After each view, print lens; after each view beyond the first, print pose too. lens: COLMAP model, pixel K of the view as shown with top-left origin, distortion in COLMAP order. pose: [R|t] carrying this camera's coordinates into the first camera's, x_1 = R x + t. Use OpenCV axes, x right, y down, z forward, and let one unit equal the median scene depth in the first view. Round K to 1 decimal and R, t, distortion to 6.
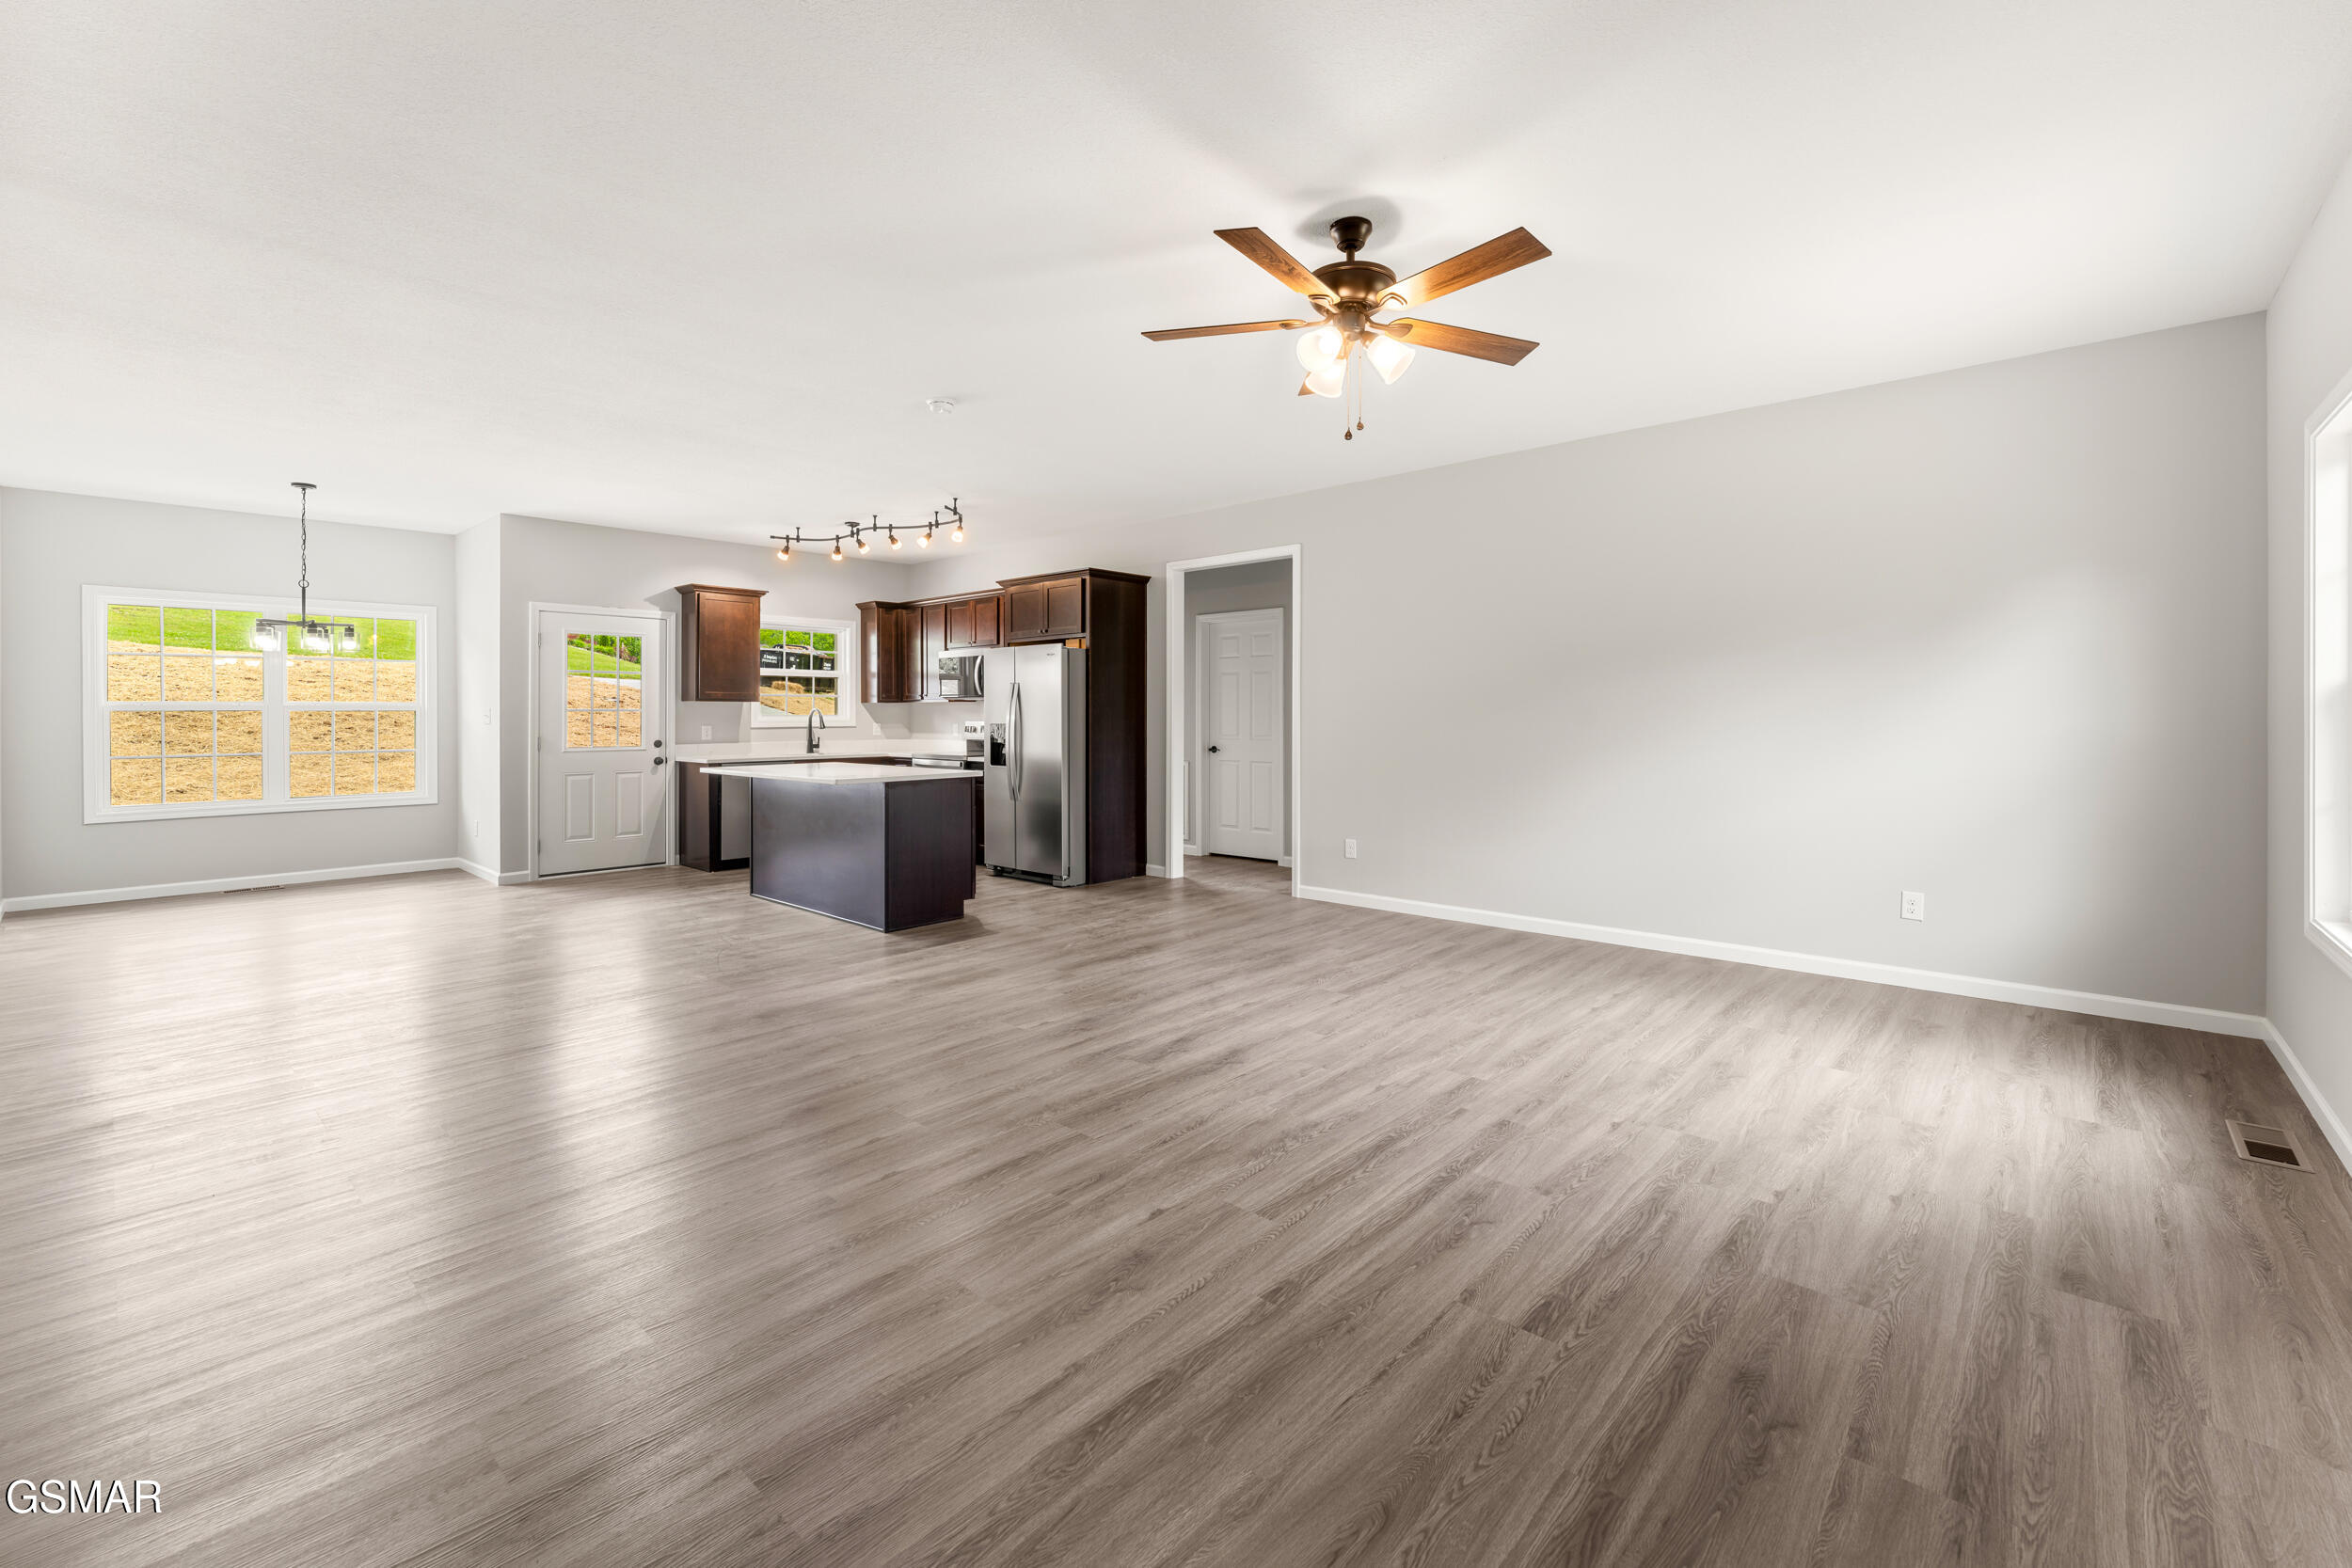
lens RADIAL K [[976.5, 0, 1180.8], [0, 976.5, 712.0], [0, 0, 1]] dist [-0.001675, 0.000152]
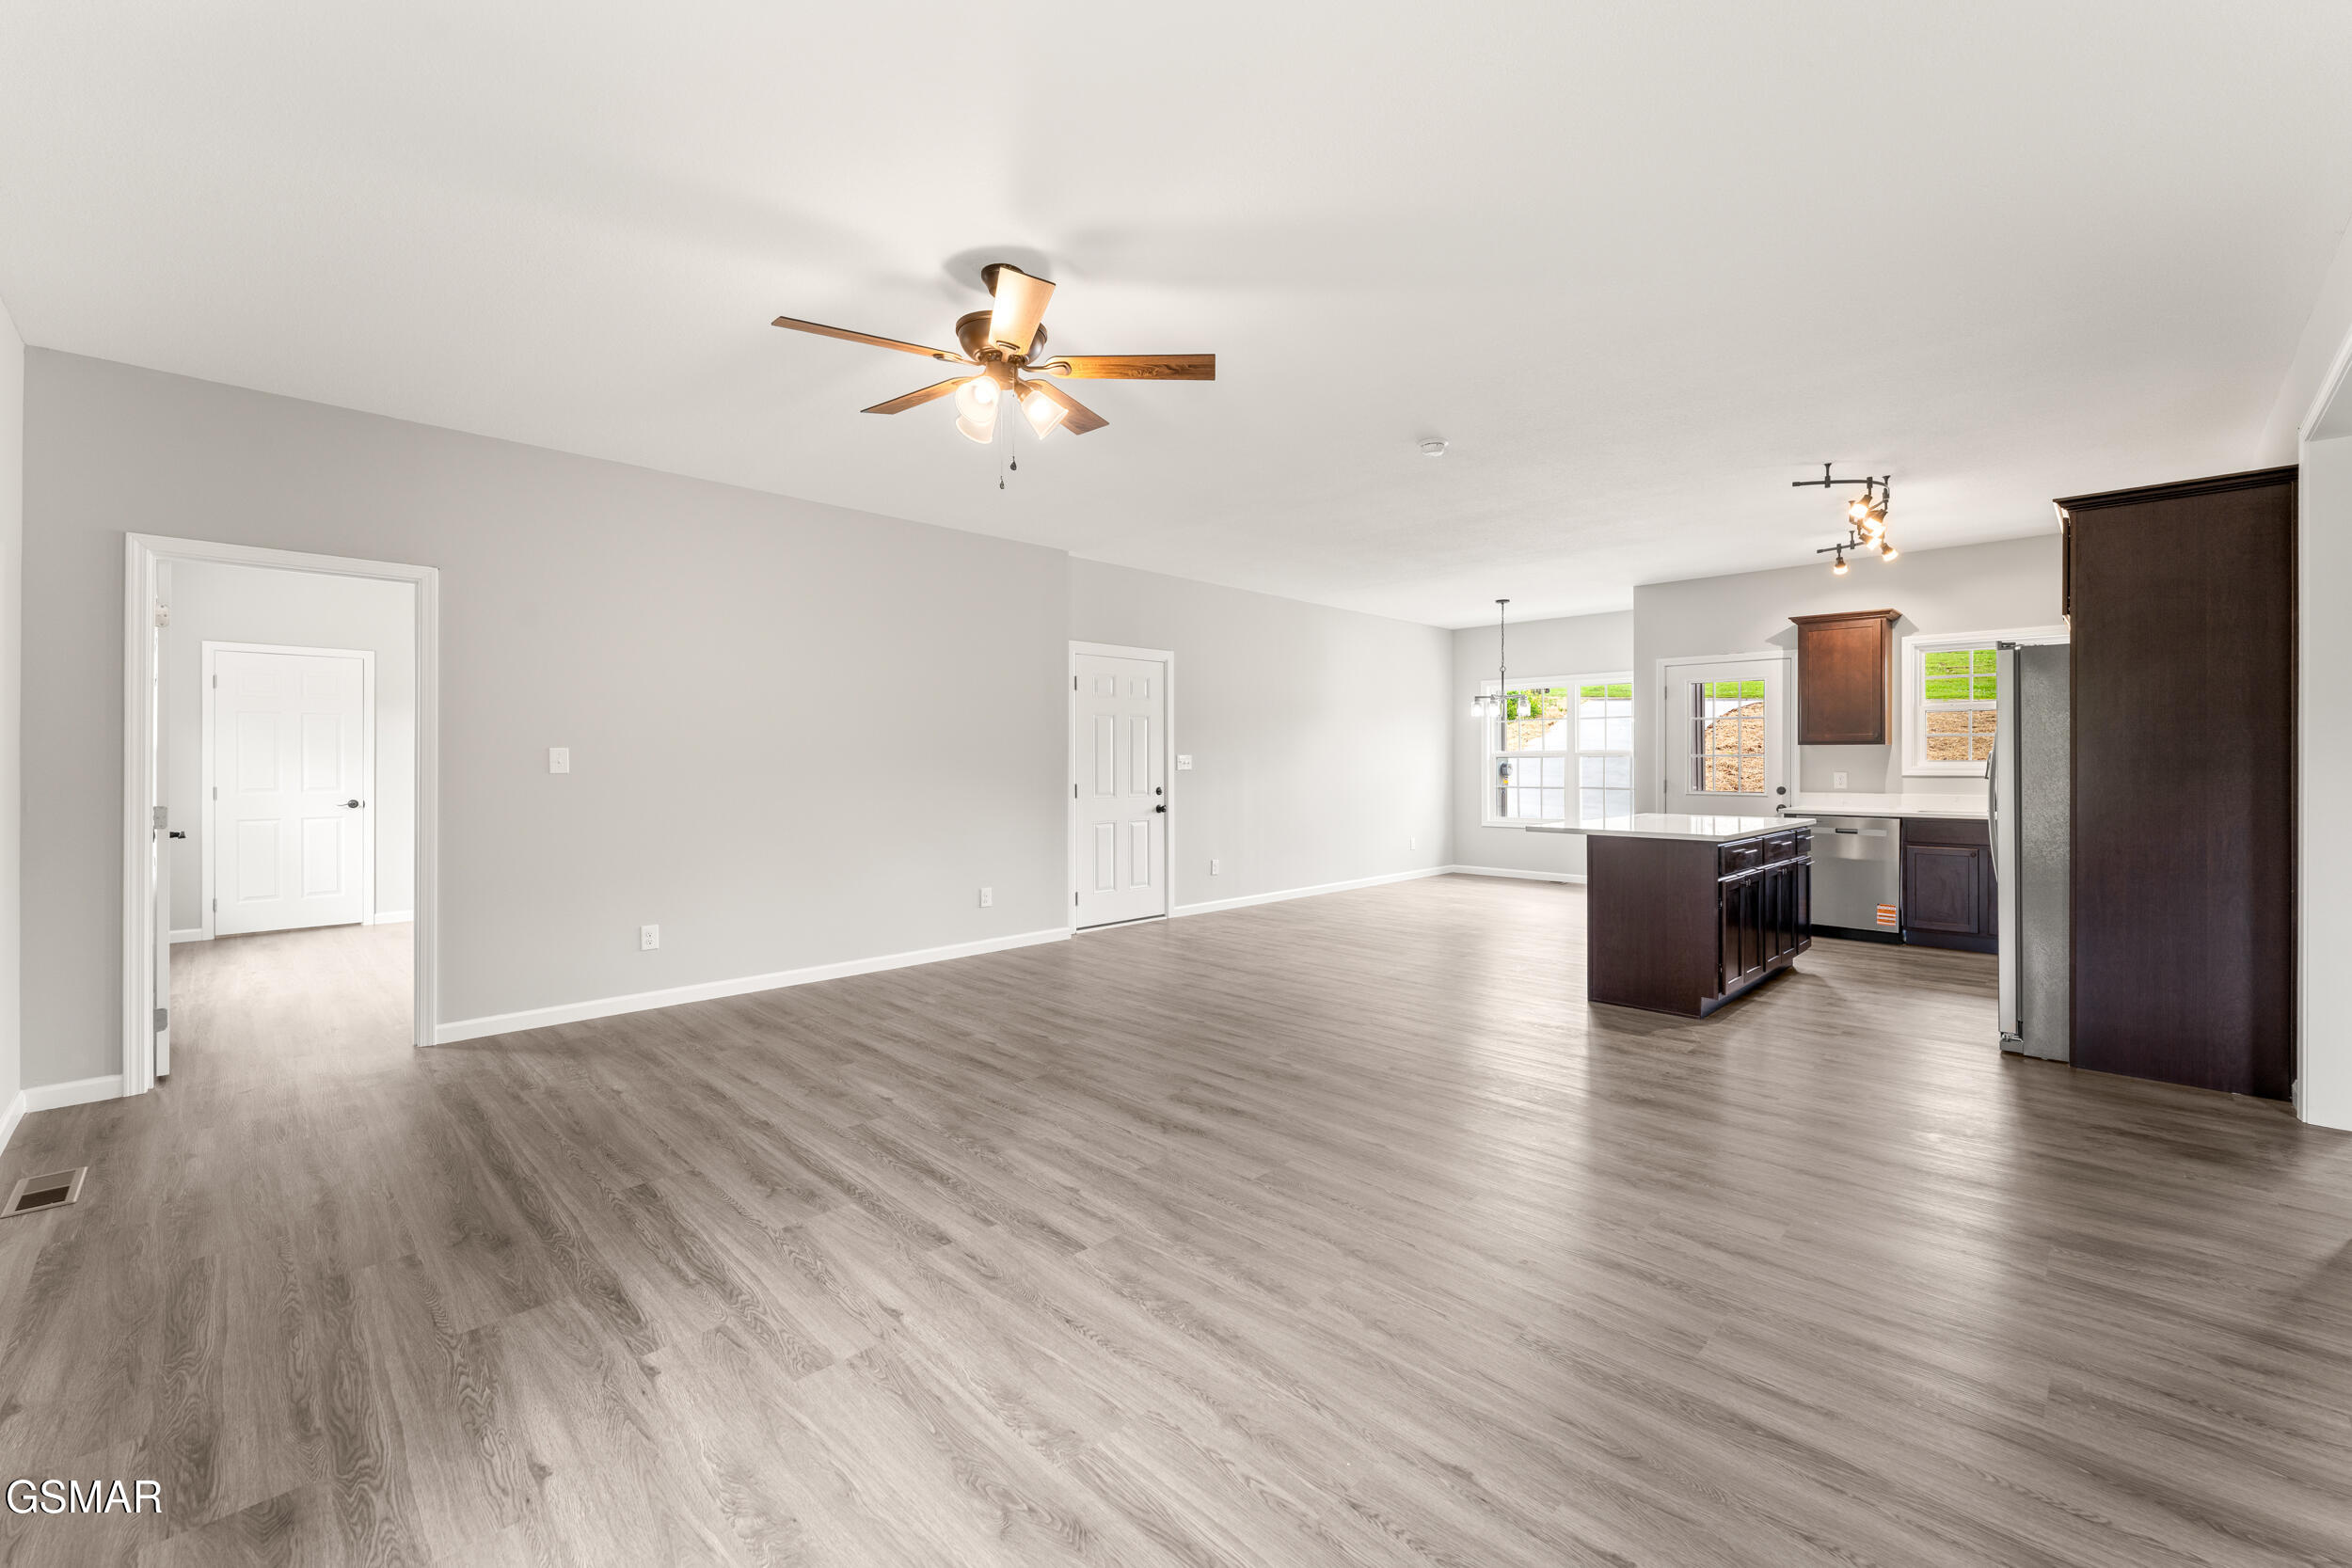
lens RADIAL K [[965.2, 0, 1174.1], [0, 965.2, 758.7], [0, 0, 1]] dist [-0.001207, -0.000184]
pose [[-0.055115, 0.000248, -0.998480, 0.945427], [0.004418, 0.999990, 0.000004, -0.002051], [0.998470, -0.004411, -0.055115, 1.012162]]
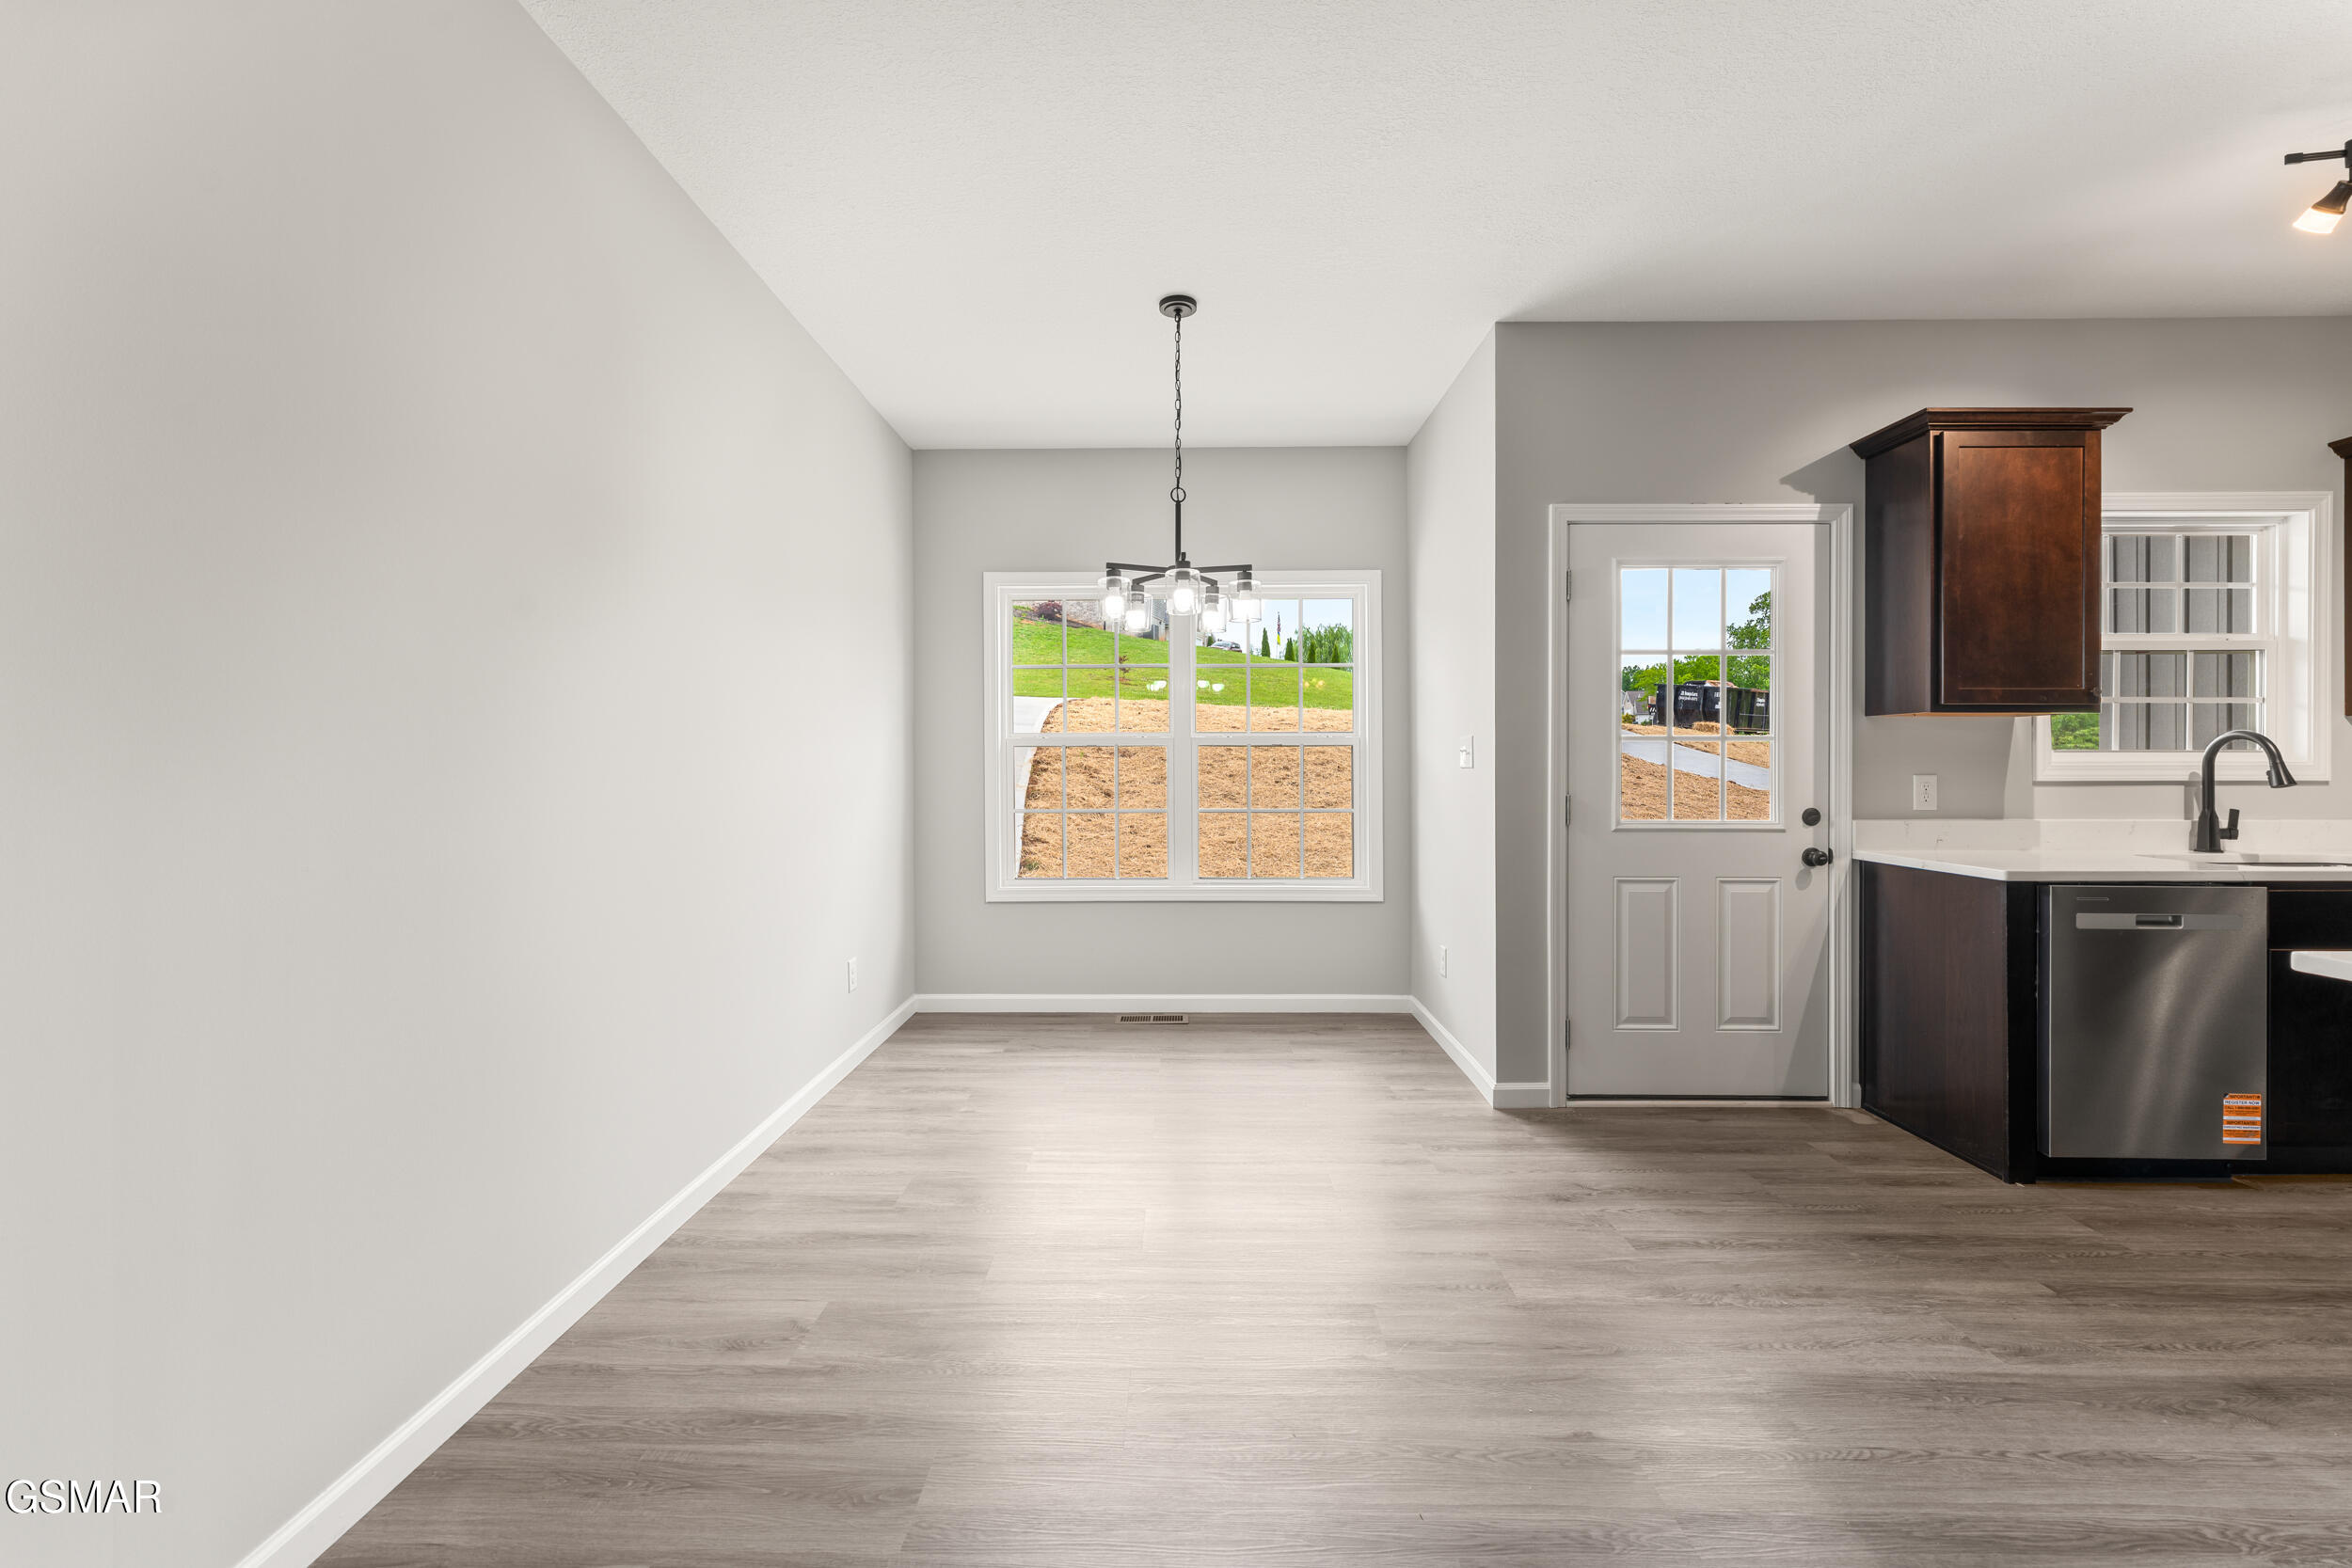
lens RADIAL K [[950.7, 0, 1177.1], [0, 950.7, 762.9], [0, 0, 1]] dist [-0.000312, -0.000038]
pose [[0.660691, 0.000461, -0.750658, -0.890731], [0.002305, 0.999994, 0.002643, 0.015924], [0.750655, -0.003477, 0.660686, 1.136147]]
